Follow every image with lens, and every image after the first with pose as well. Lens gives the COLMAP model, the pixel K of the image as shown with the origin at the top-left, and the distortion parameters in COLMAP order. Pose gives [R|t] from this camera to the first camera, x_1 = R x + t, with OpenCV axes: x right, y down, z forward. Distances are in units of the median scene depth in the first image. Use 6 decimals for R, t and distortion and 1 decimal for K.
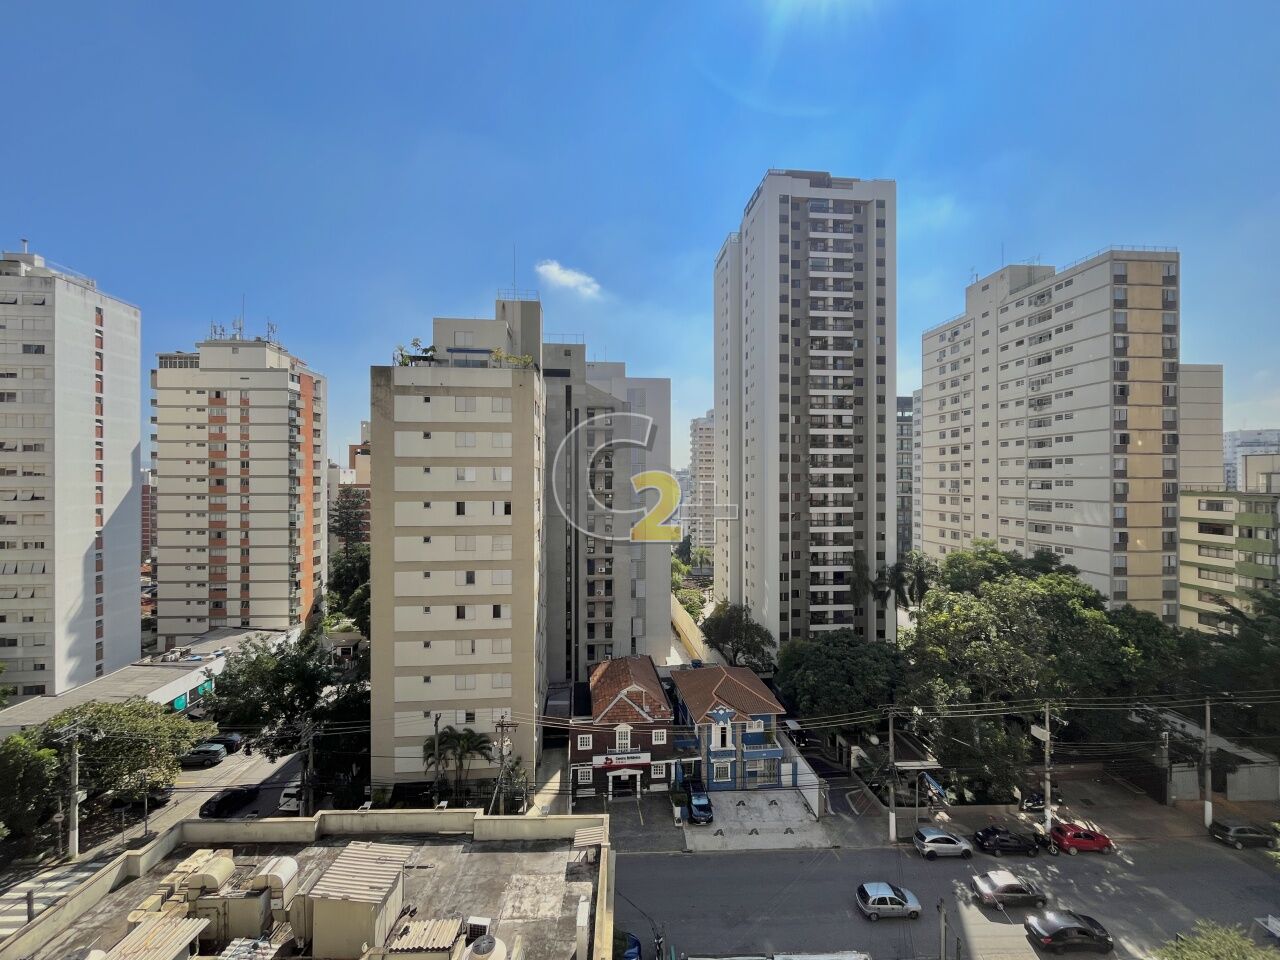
lens RADIAL K [[514.9, 0, 640.1], [0, 514.9, 480.7], [0, 0, 1]] dist [-0.000893, -0.000107]
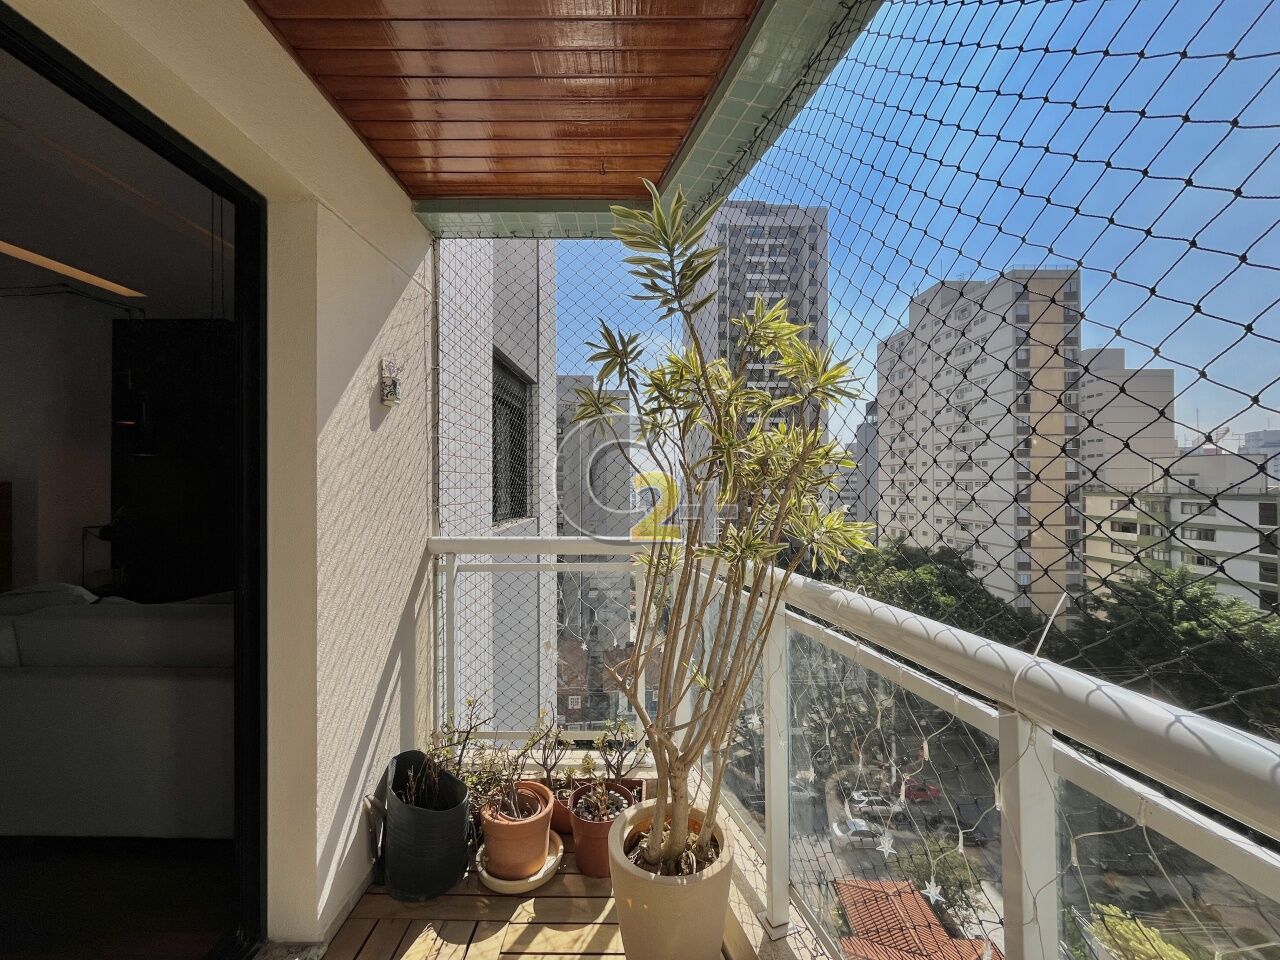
lens RADIAL K [[514.9, 0, 644.5], [0, 514.9, 480.8], [0, 0, 1]] dist [-0.000893, -0.000107]
pose [[0.998526, -0.002477, -0.054226, 0.172470], [0.002153, 0.999980, -0.006028, 0.001705], [0.054240, 0.005902, 0.998510, -0.107452]]
